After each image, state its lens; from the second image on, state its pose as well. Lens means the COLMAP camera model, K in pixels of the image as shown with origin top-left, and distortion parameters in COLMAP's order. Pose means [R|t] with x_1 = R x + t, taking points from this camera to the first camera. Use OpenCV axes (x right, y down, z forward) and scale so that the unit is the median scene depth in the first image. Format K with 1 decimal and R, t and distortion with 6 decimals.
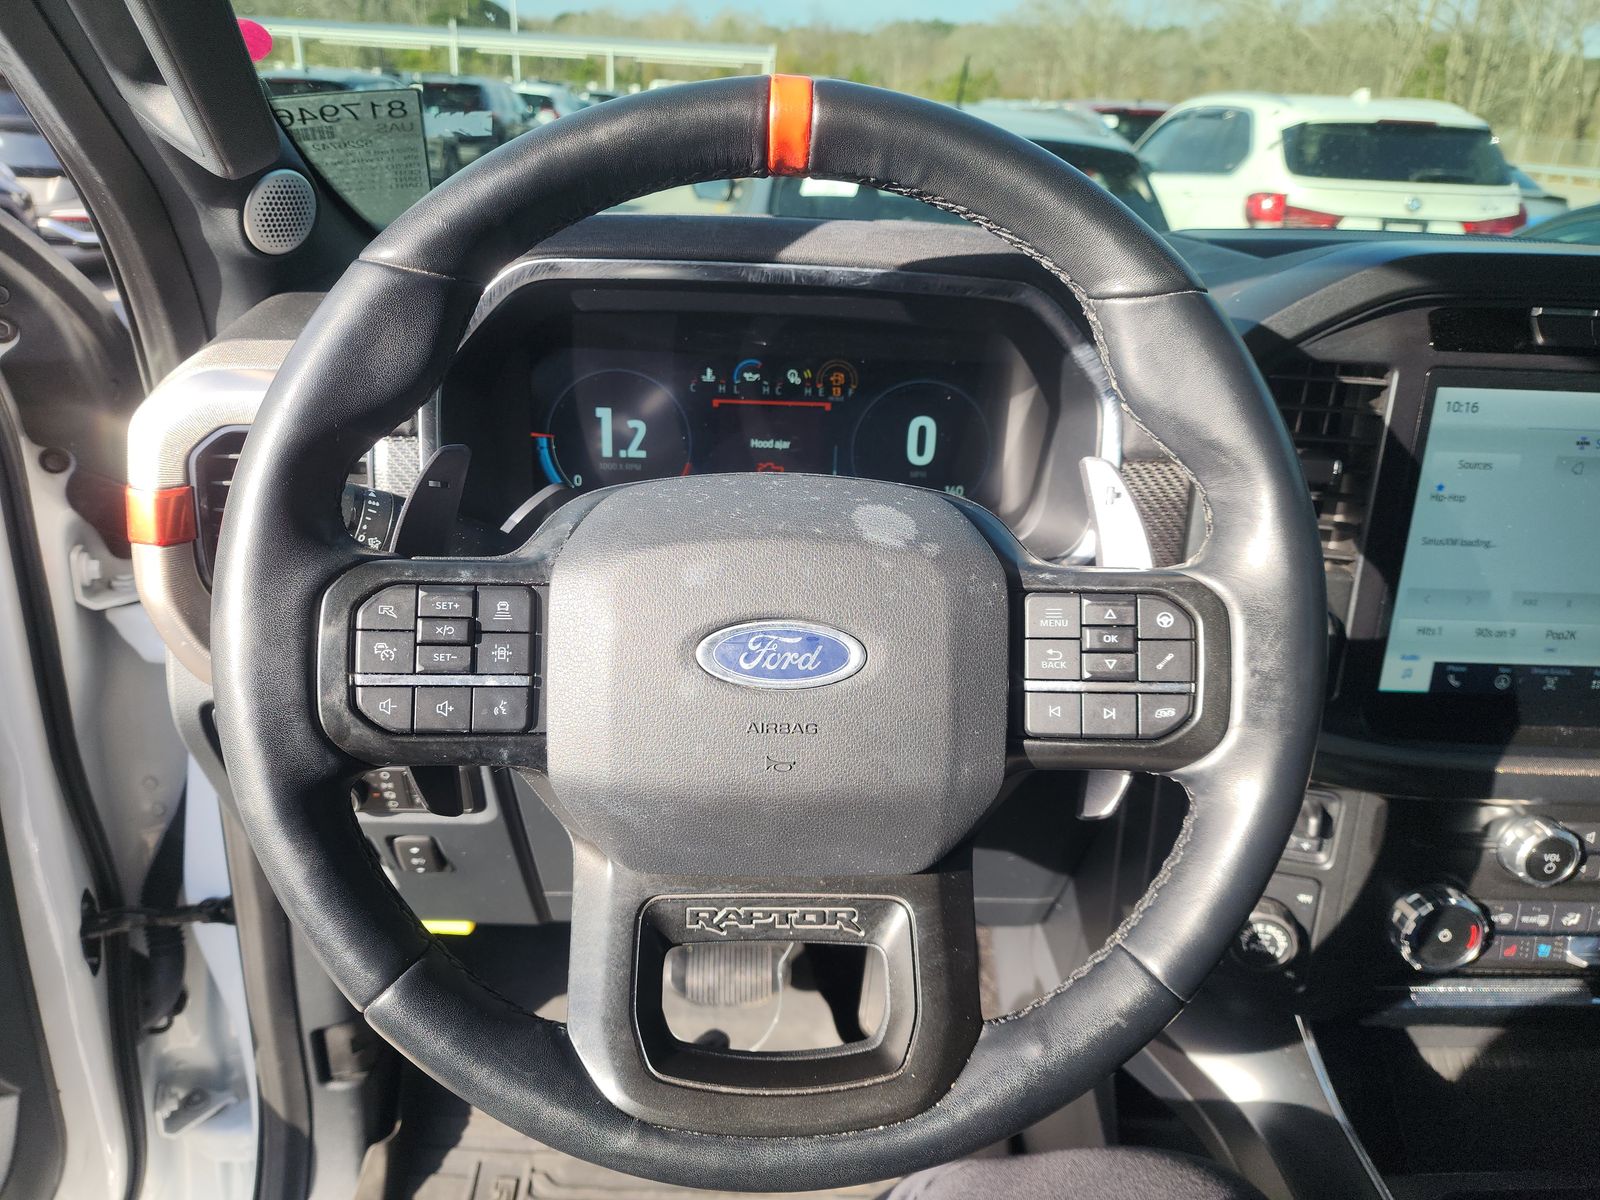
lens RADIAL K [[1081.6, 0, 797.3], [0, 1081.6, 592.0], [0, 0, 1]] dist [0.071504, -0.069729]
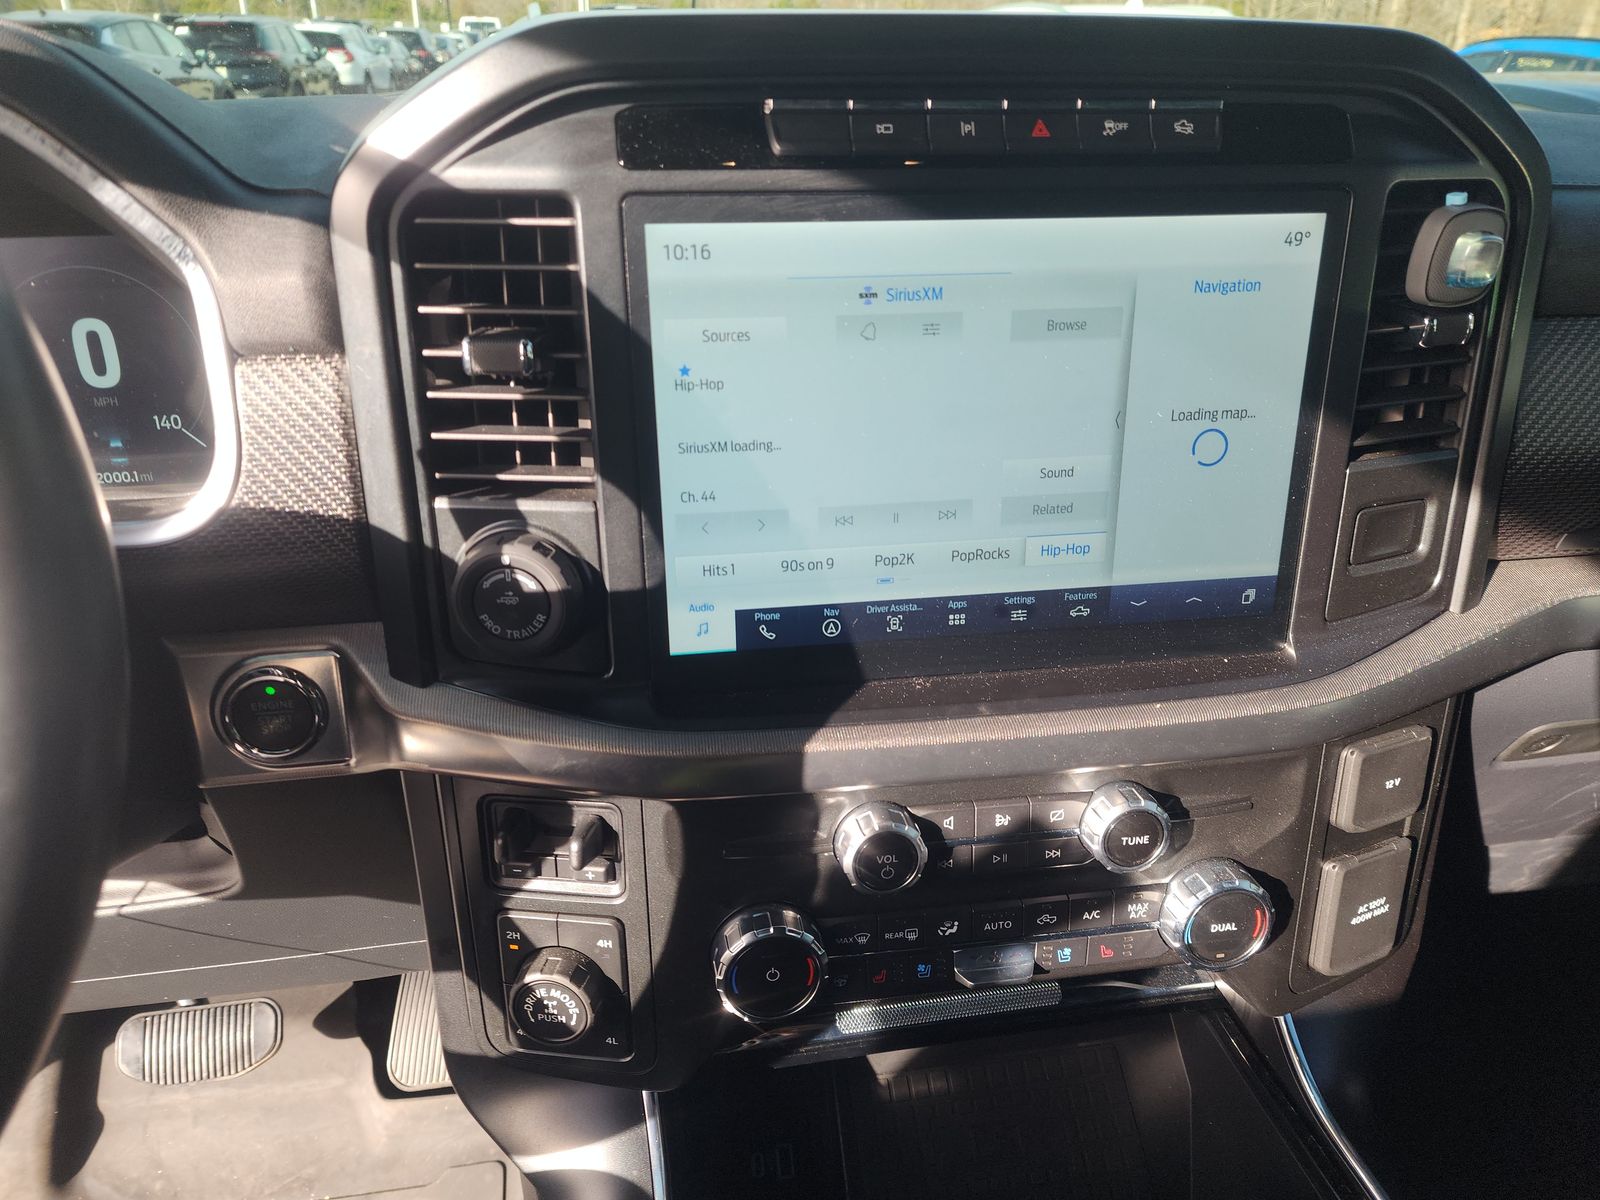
lens RADIAL K [[1081.6, 0, 797.3], [0, 1081.6, 592.0], [0, 0, 1]] dist [0.071504, -0.069729]
pose [[0.990376, -0.090630, 0.104598, 0.546227], [0.085285, 0.994865, 0.054495, 0.015072], [-0.108999, -0.045050, 0.993020, 0.272349]]
